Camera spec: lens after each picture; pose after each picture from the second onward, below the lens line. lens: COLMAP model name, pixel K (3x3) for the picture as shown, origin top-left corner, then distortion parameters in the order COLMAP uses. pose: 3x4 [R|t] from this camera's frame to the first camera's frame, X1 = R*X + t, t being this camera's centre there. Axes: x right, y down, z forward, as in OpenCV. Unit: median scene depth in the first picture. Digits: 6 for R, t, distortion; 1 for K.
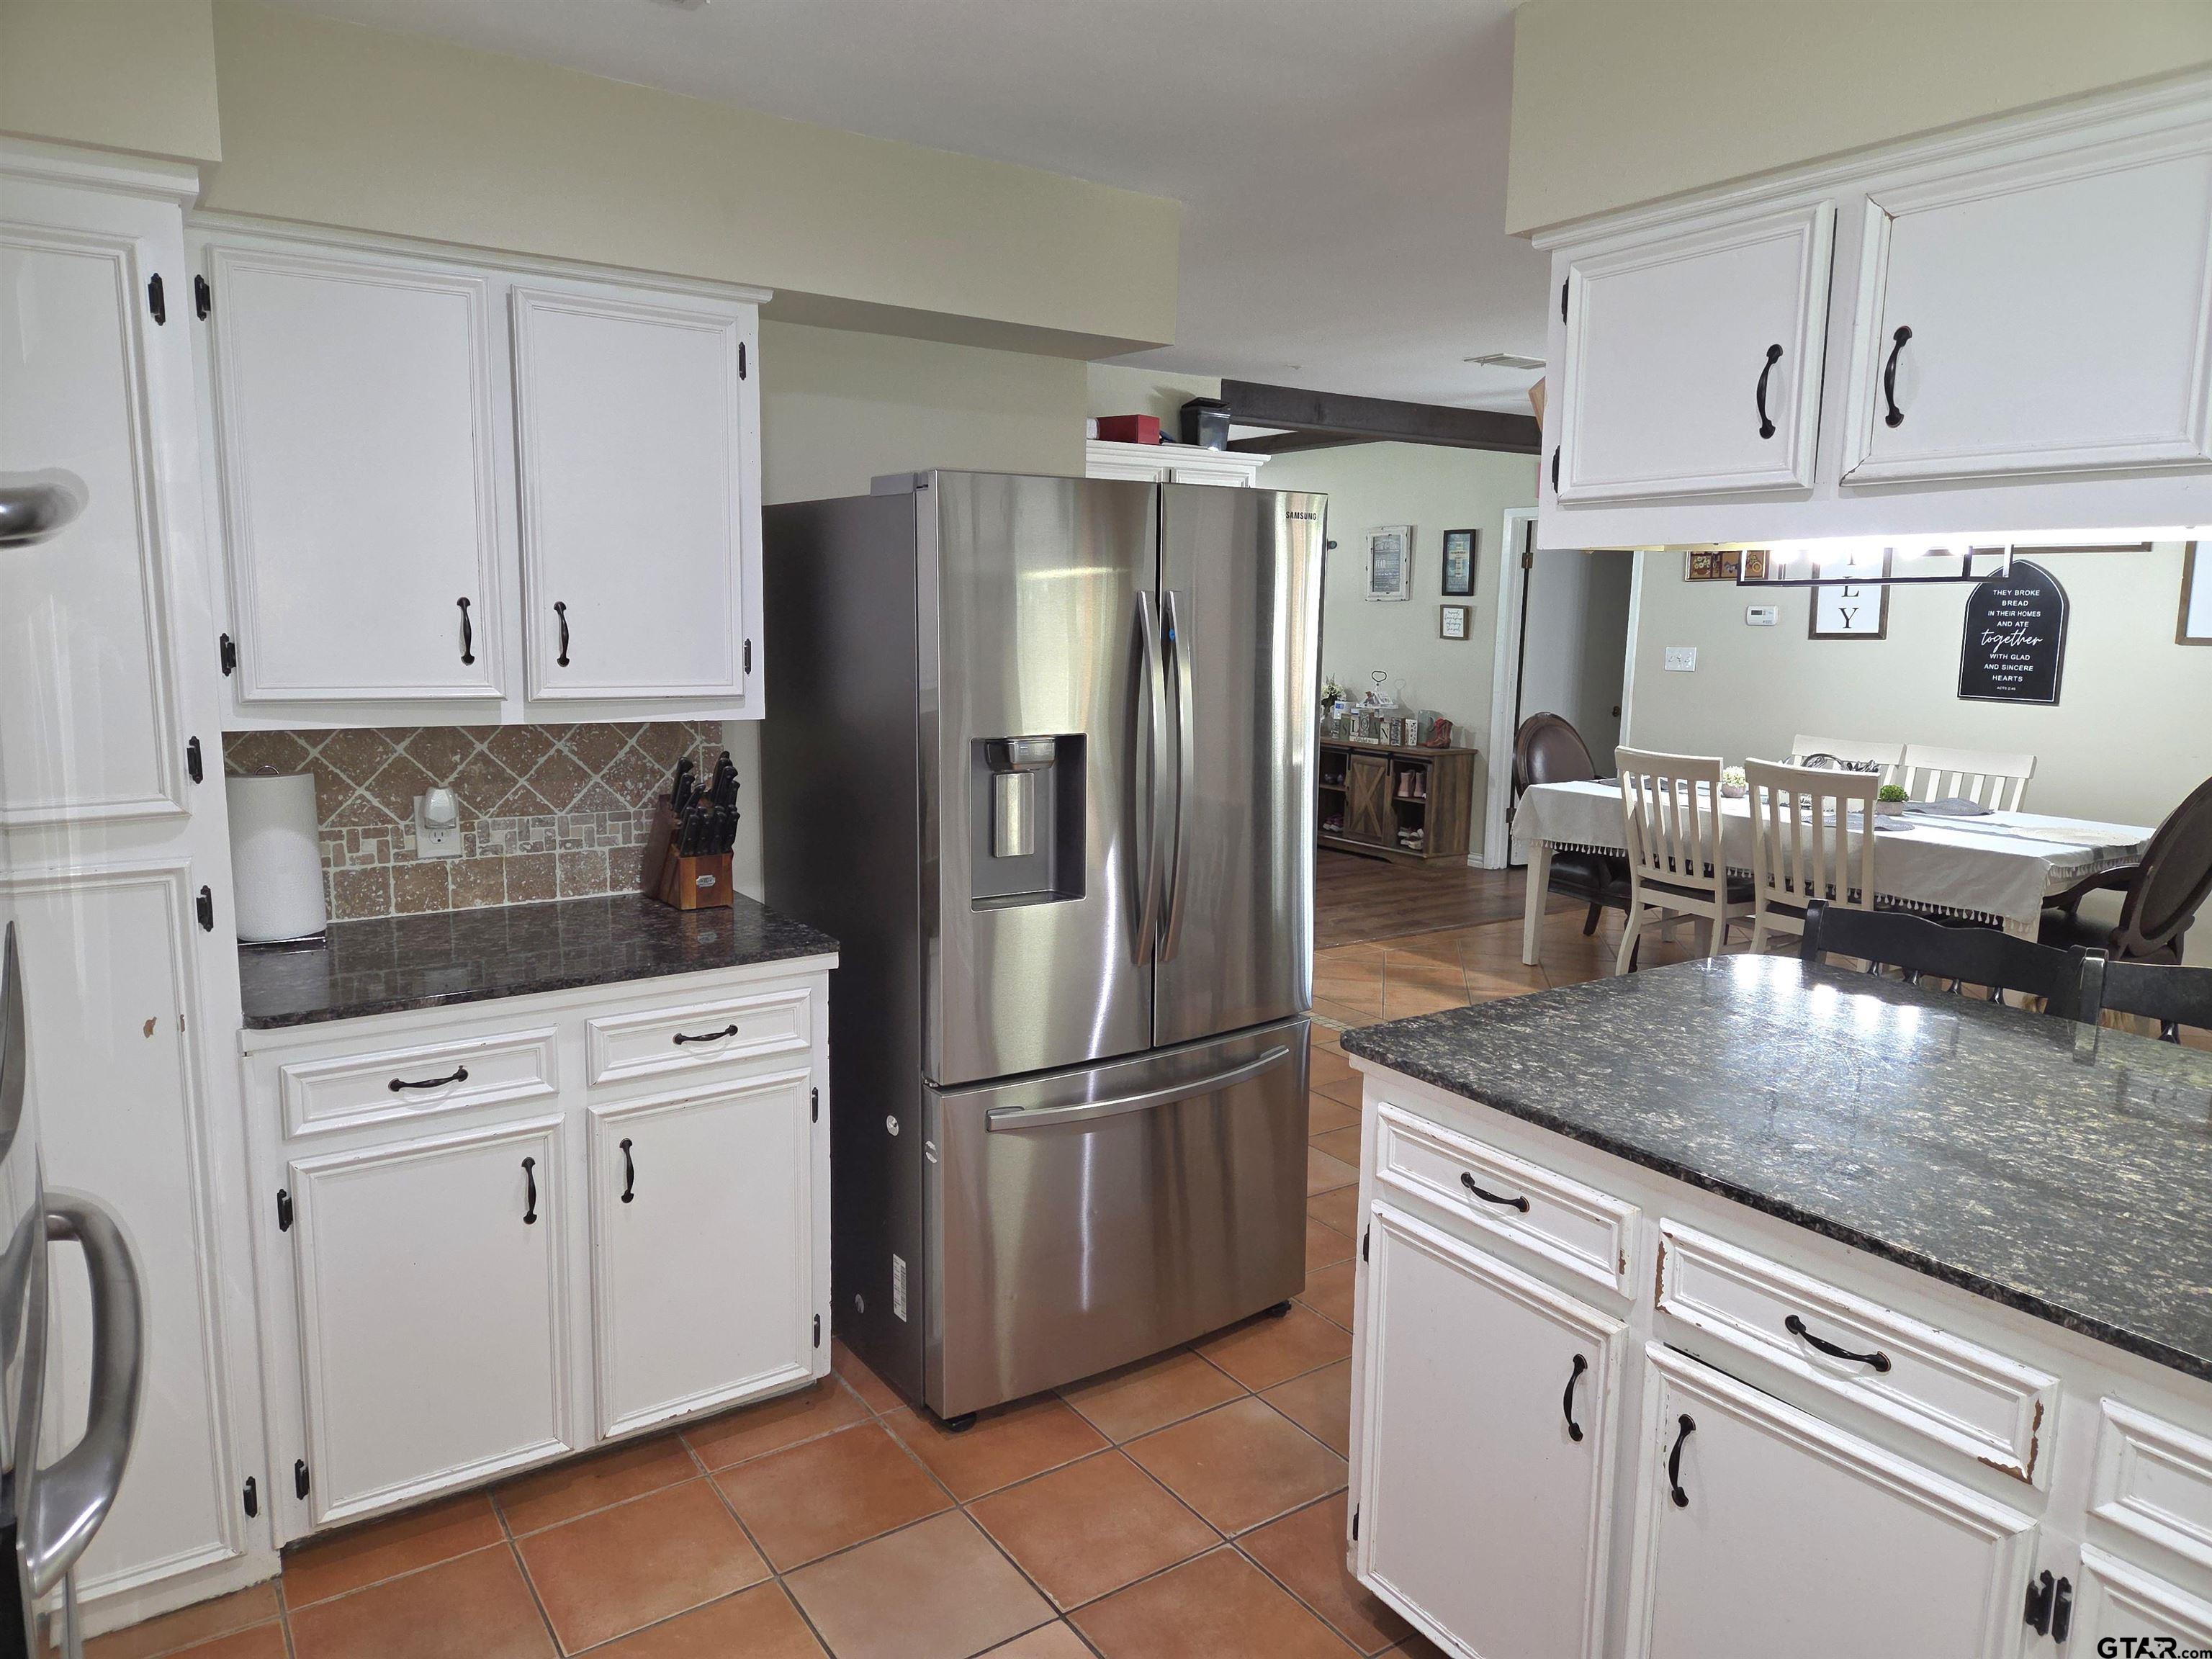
lens RADIAL K [[1469.6, 0, 1087.6], [0, 1469.6, 833.6], [0, 0, 1]] dist [0.093465, -0.108623]
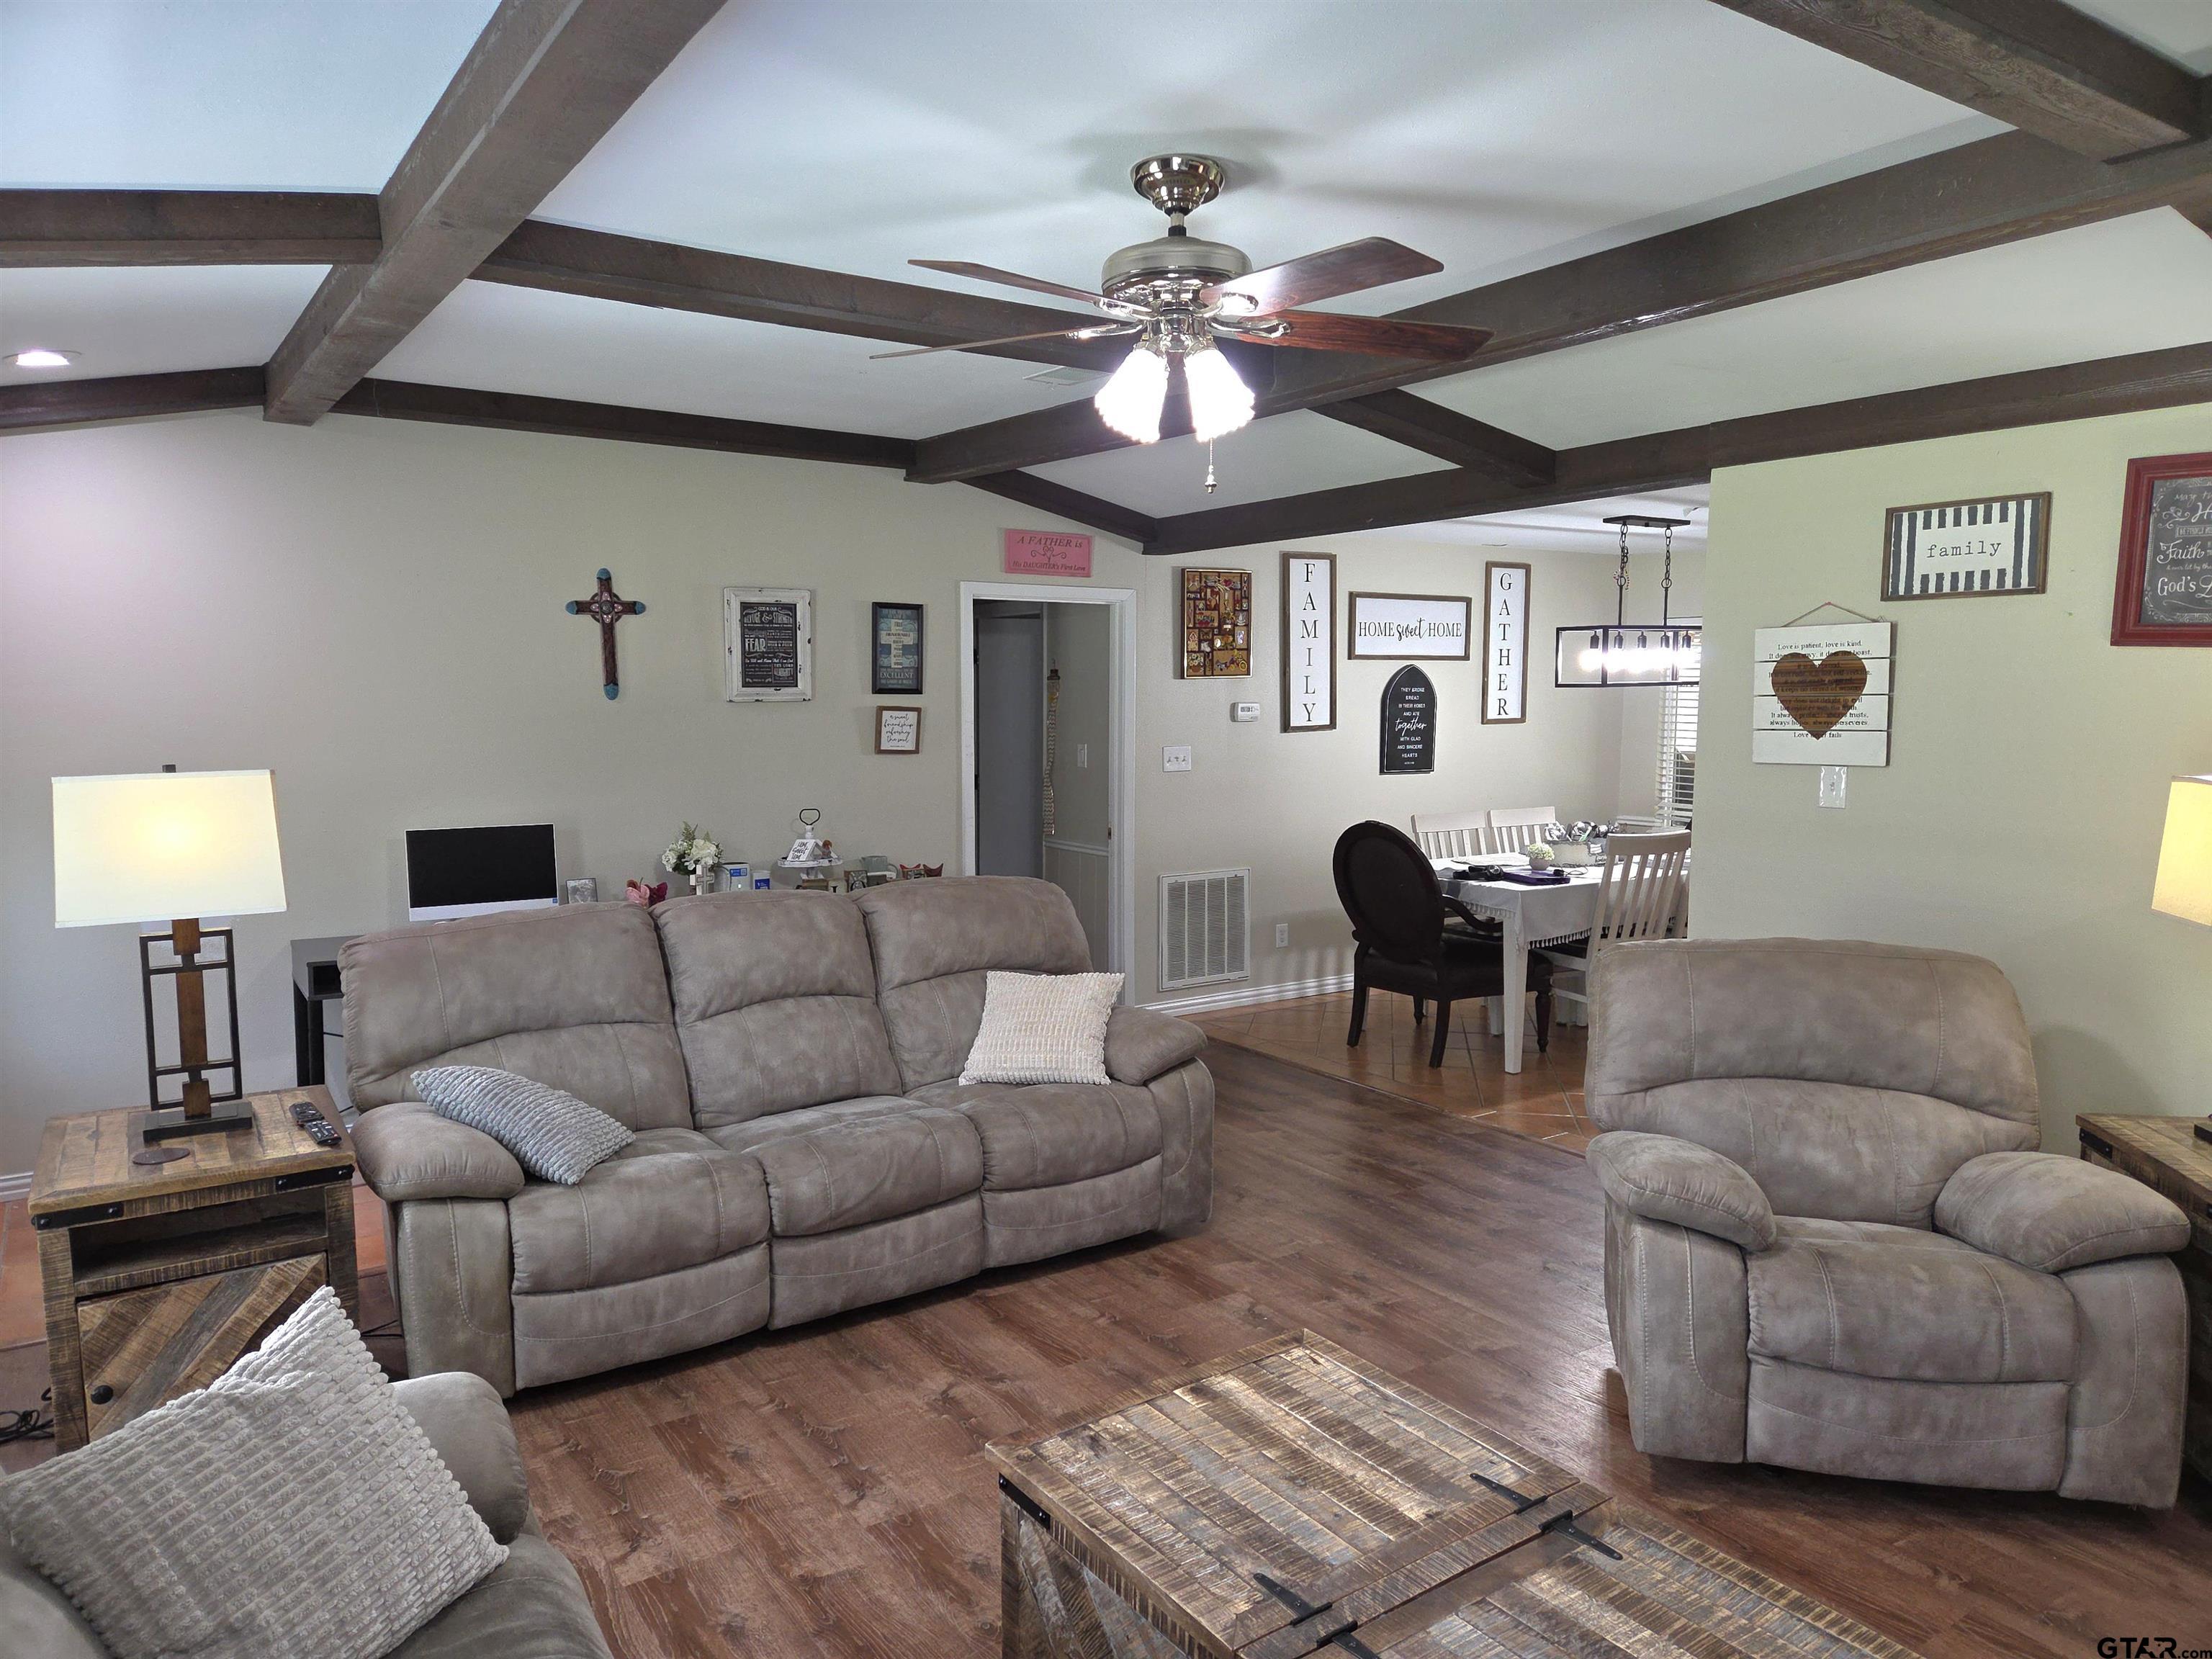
lens RADIAL K [[1469.6, 0, 1087.6], [0, 1469.6, 833.6], [0, 0, 1]] dist [0.093465, -0.108623]
pose [[-0.005441, -0.112296, 0.993660, -0.657135], [0.154391, 0.981666, 0.111785, -0.222927], [-0.987995, 0.154021, 0.011996, 1.271680]]
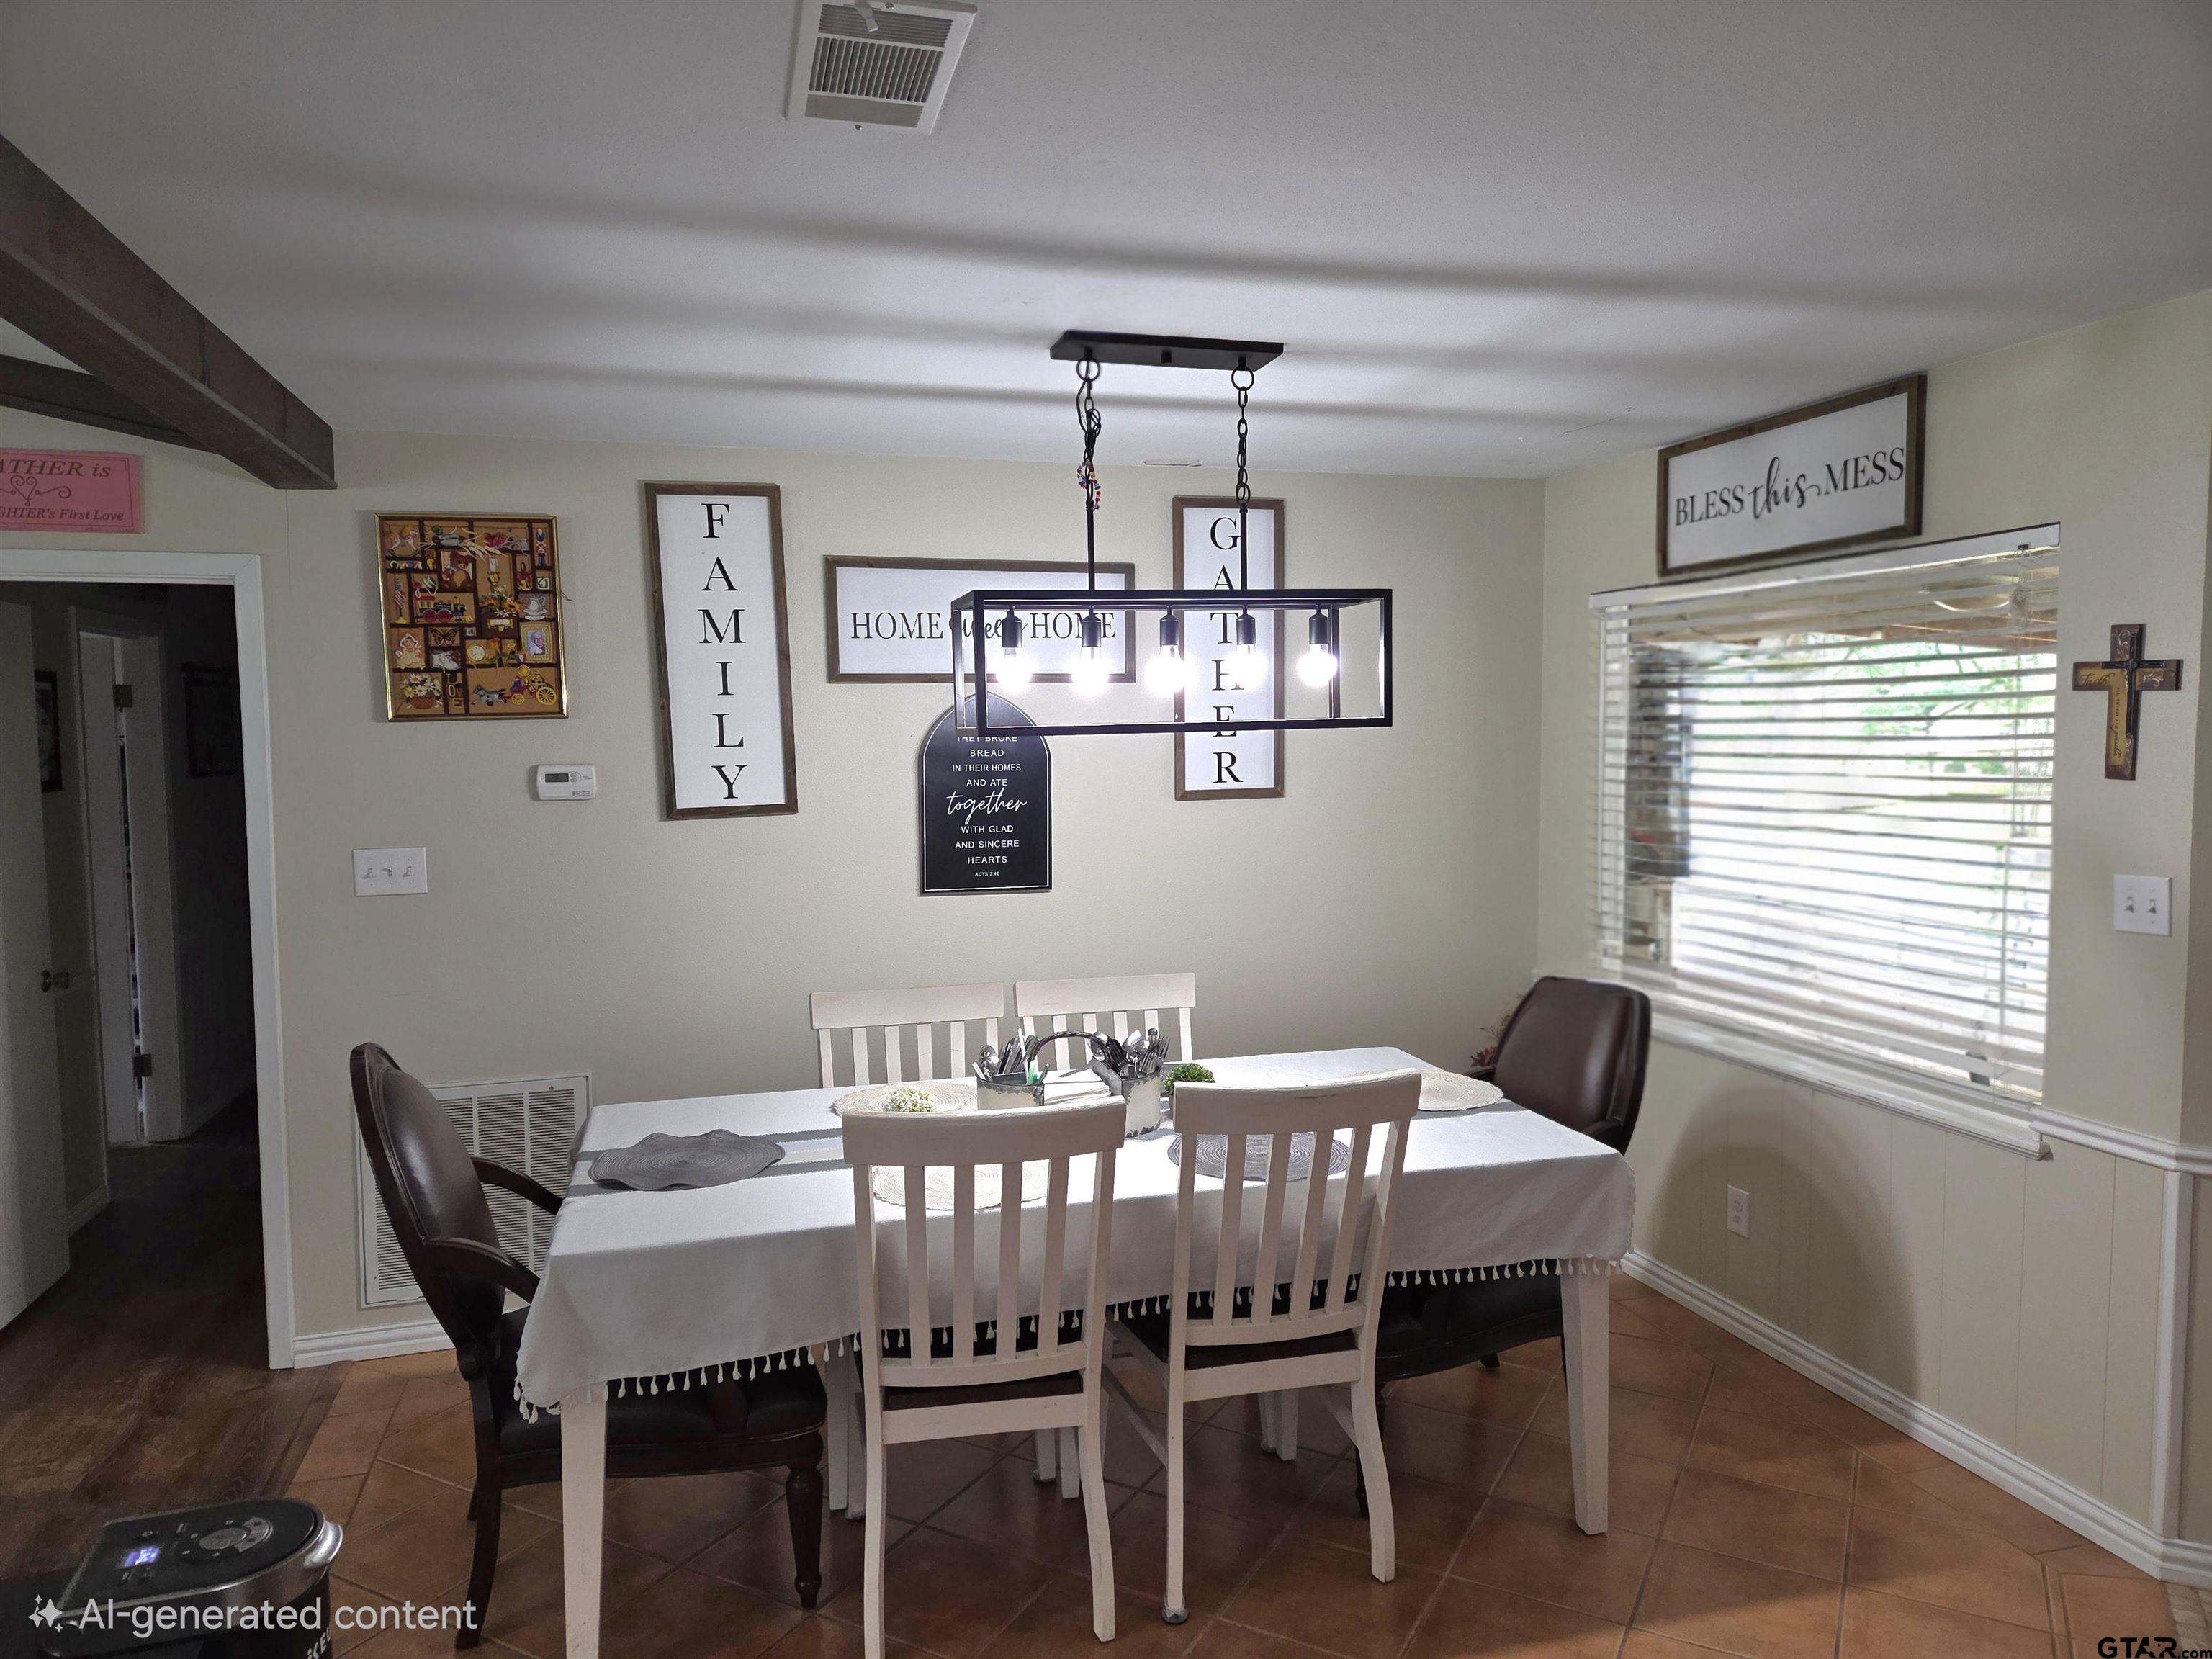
lens RADIAL K [[1469.6, 0, 1087.6], [0, 1469.6, 833.6], [0, 0, 1]] dist [0.093465, -0.108623]
pose [[0.298428, -0.082702, 0.950842, -0.016317], [0.162604, 0.986080, 0.034733, -0.131970], [-0.940479, 0.144245, 0.307722, 0.747617]]
